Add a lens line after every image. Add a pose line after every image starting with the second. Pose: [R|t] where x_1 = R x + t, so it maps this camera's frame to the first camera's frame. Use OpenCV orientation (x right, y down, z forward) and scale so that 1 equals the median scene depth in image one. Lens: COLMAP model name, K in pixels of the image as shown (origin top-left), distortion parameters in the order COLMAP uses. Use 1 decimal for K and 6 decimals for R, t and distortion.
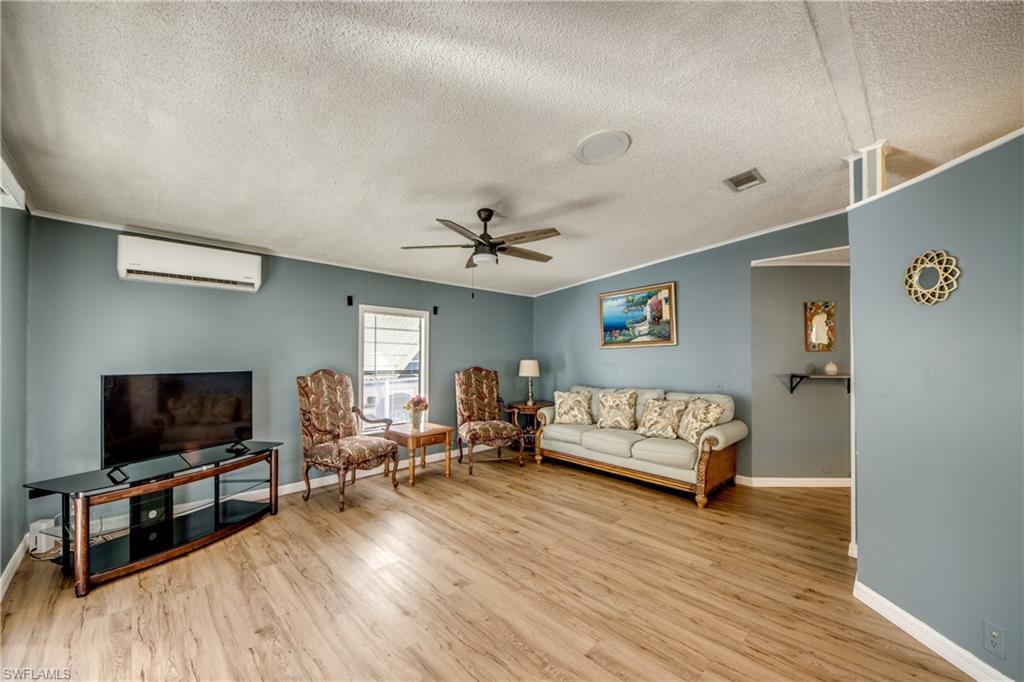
lens RADIAL K [[386.8, 0, 498.4], [0, 386.8, 353.5], [0, 0, 1]] dist [0.013947, -0.000060]
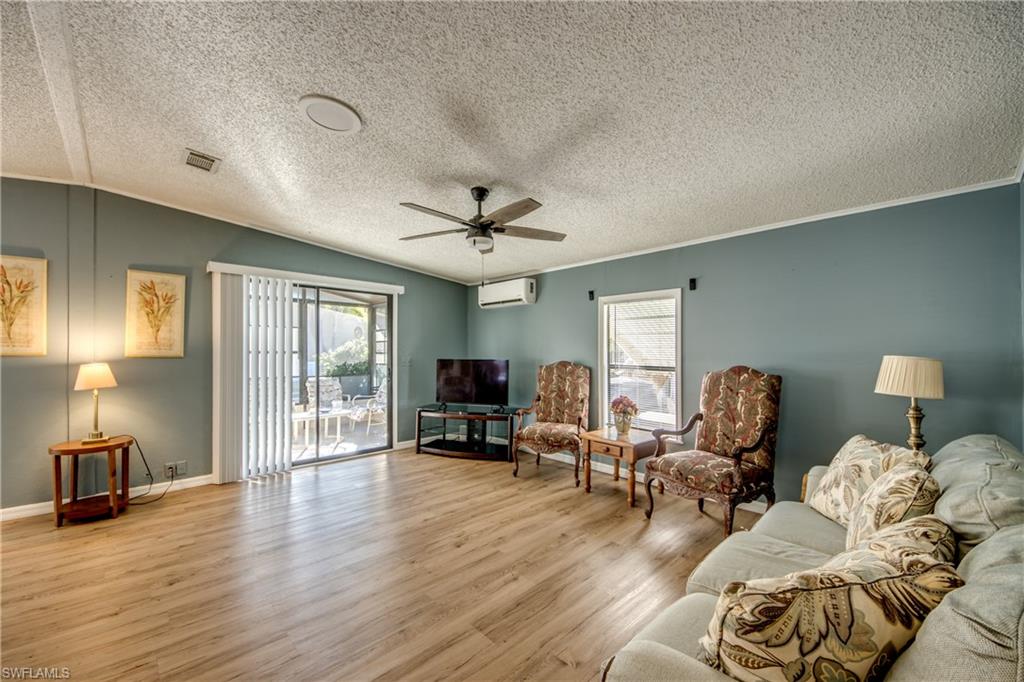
lens RADIAL K [[386.8, 0, 498.4], [0, 386.8, 353.5], [0, 0, 1]] dist [0.013947, -0.000060]
pose [[-0.000587, -0.000560, -1.000000, 0.830210], [0.002565, 0.999997, -0.000562, 0.023124], [0.999997, -0.002565, -0.000585, 0.976583]]
